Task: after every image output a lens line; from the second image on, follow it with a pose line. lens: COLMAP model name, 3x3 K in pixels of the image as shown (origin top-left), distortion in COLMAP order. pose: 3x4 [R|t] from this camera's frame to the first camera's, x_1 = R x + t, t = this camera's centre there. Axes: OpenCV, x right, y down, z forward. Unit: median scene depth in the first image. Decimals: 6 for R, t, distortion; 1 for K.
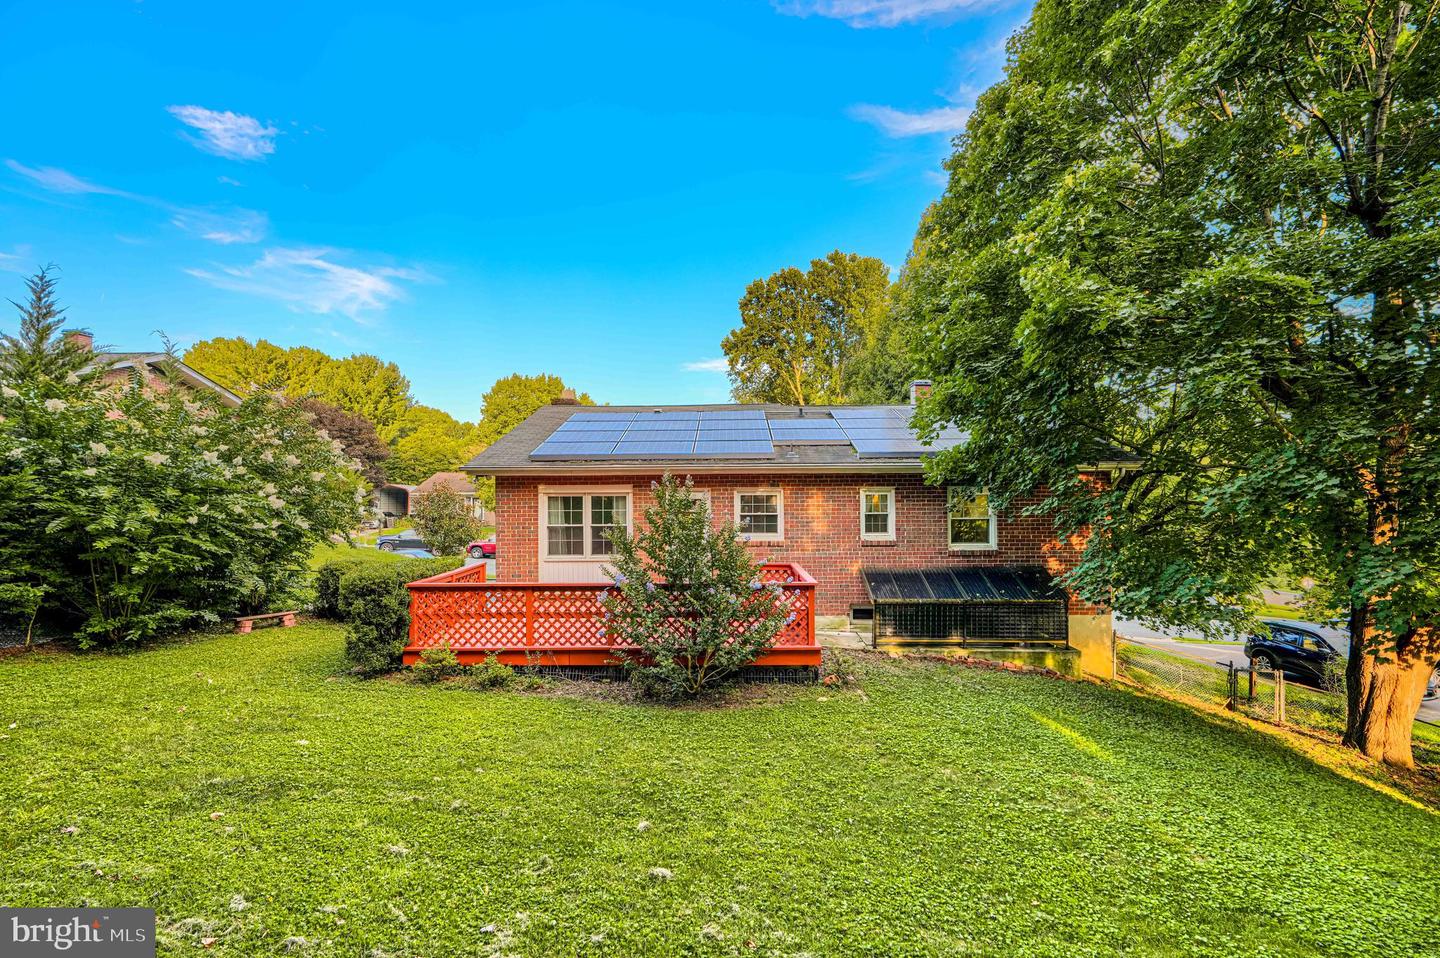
lens RADIAL K [[672.8, 0, 721.5], [0, 672.8, 489.3], [0, 0, 1]] dist [0.008669, 0.000374]
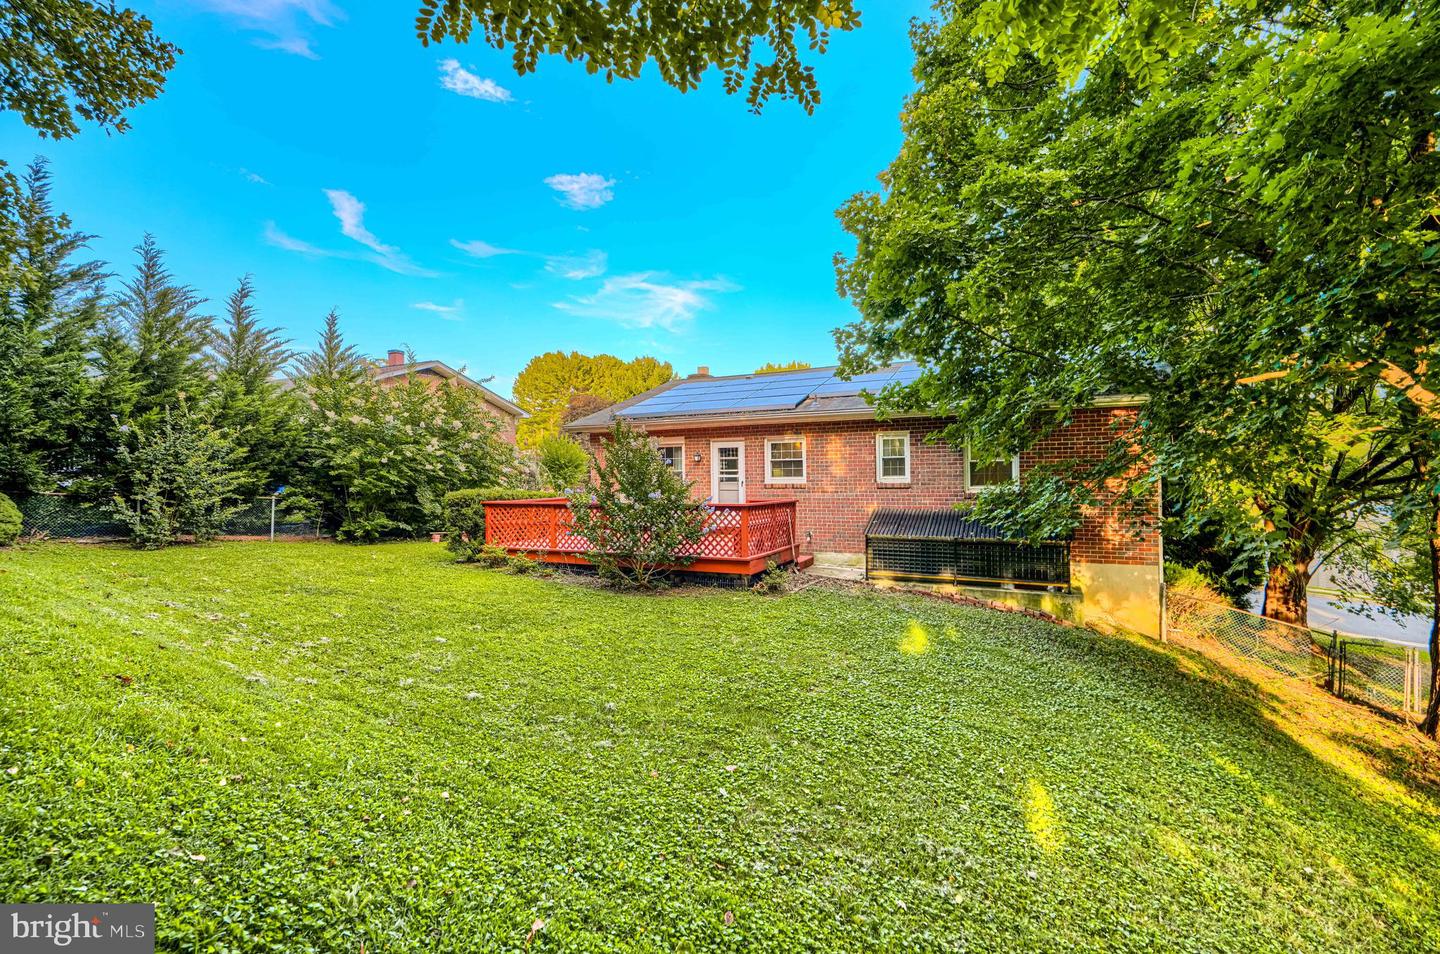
lens RADIAL K [[672.8, 0, 721.5], [0, 672.8, 487.3], [0, 0, 1]] dist [0.008669, 0.000374]
pose [[0.897002, -0.000263, -0.442027, 0.453127], [0.005884, 0.999918, 0.011345, 0.069396], [0.441988, -0.012778, 0.896930, -0.050663]]
